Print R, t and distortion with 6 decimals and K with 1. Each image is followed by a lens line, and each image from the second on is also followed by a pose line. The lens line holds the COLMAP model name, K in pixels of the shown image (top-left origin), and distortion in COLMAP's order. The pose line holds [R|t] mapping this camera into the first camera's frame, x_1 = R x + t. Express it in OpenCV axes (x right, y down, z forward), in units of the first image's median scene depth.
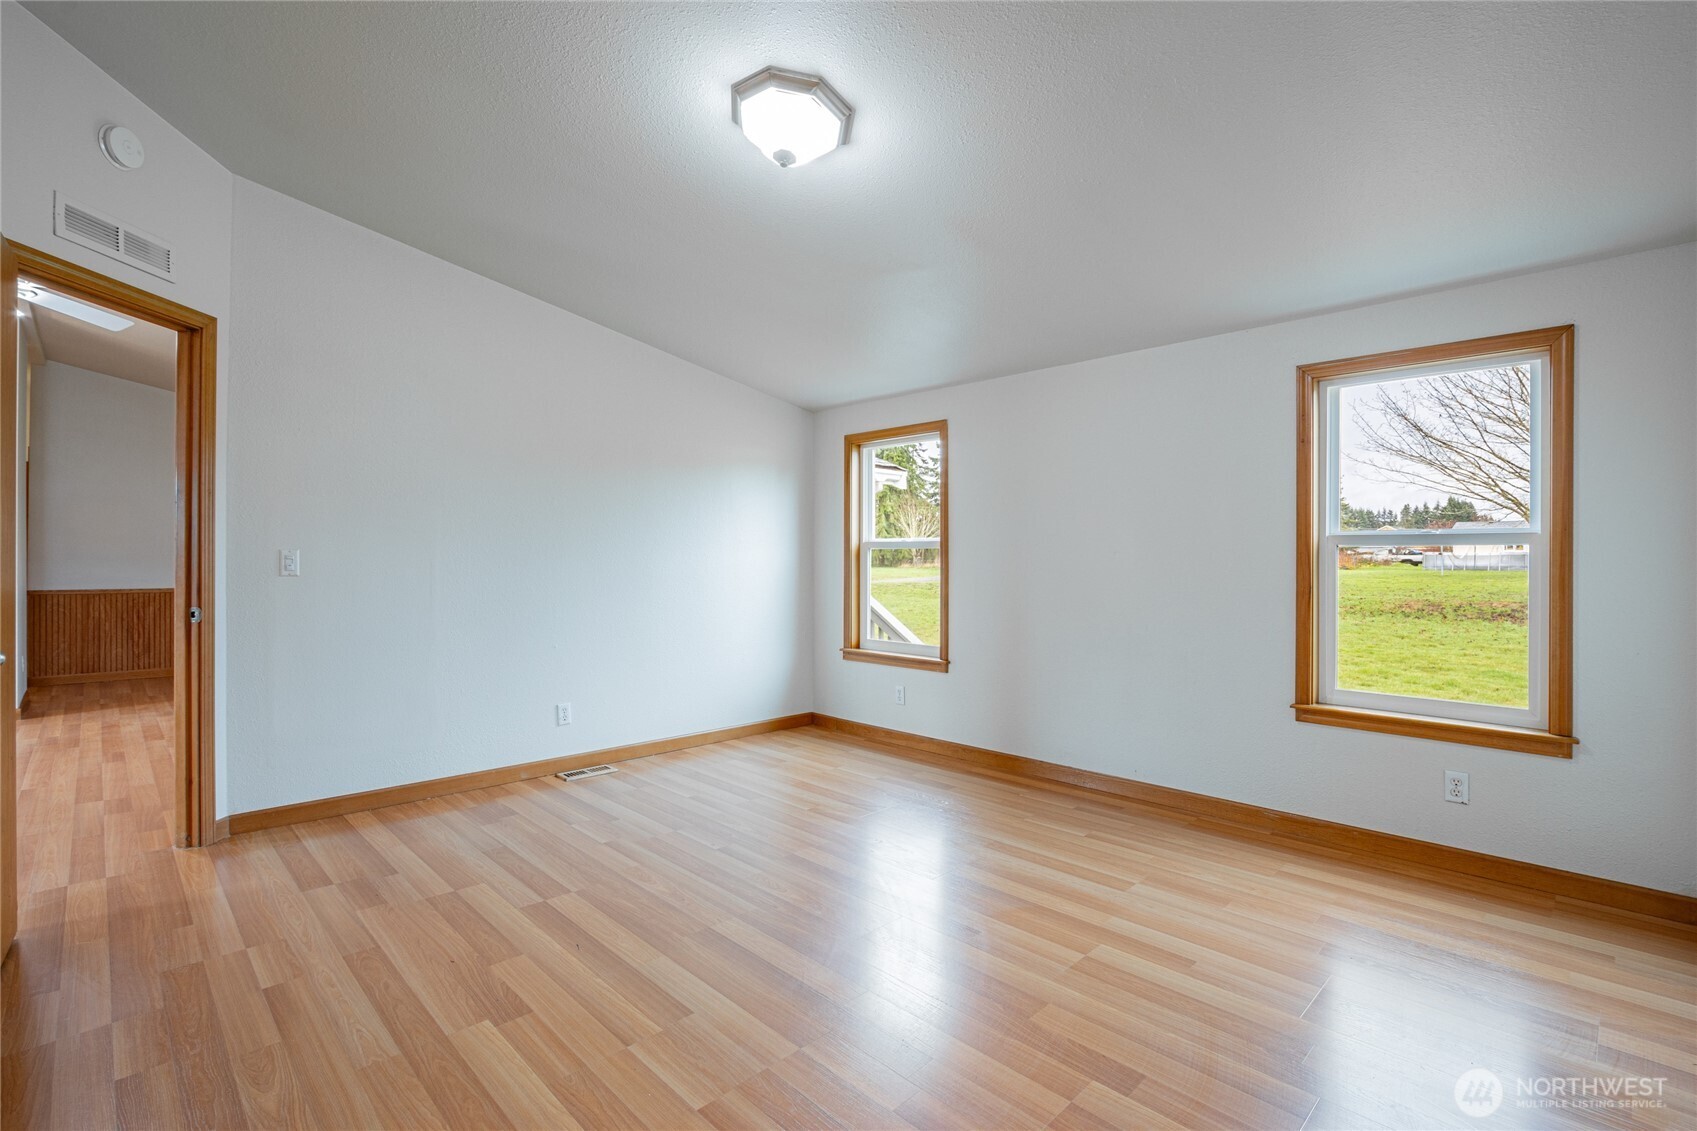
lens RADIAL K [[776.1, 0, 835.2], [0, 776.1, 561.1], [0, 0, 1]] dist [-0.003343, 0.000048]
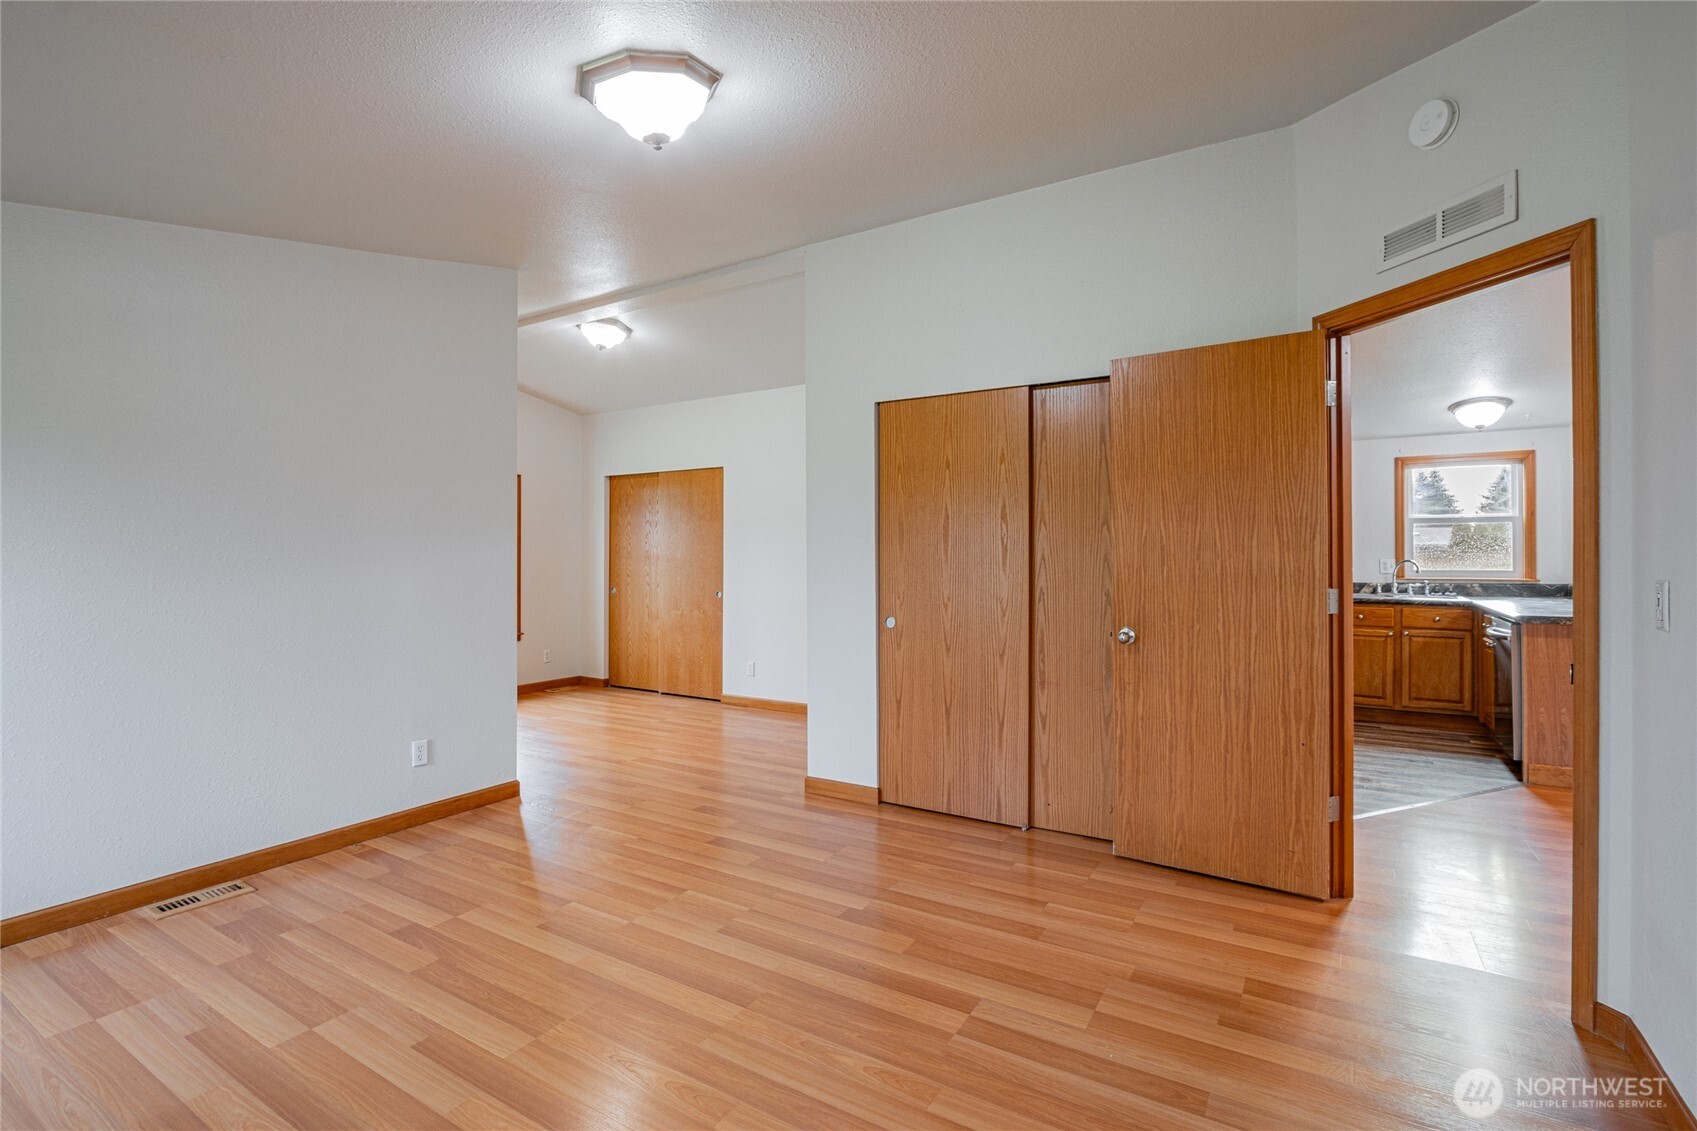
lens RADIAL K [[776.1, 0, 835.2], [0, 776.1, 561.1], [0, 0, 1]] dist [-0.003343, 0.000048]
pose [[-0.969952, 0.008713, -0.243140, -0.053586], [0.006266, 0.999922, 0.010837, -0.047876], [0.243216, 0.008988, -0.969931, 1.941762]]
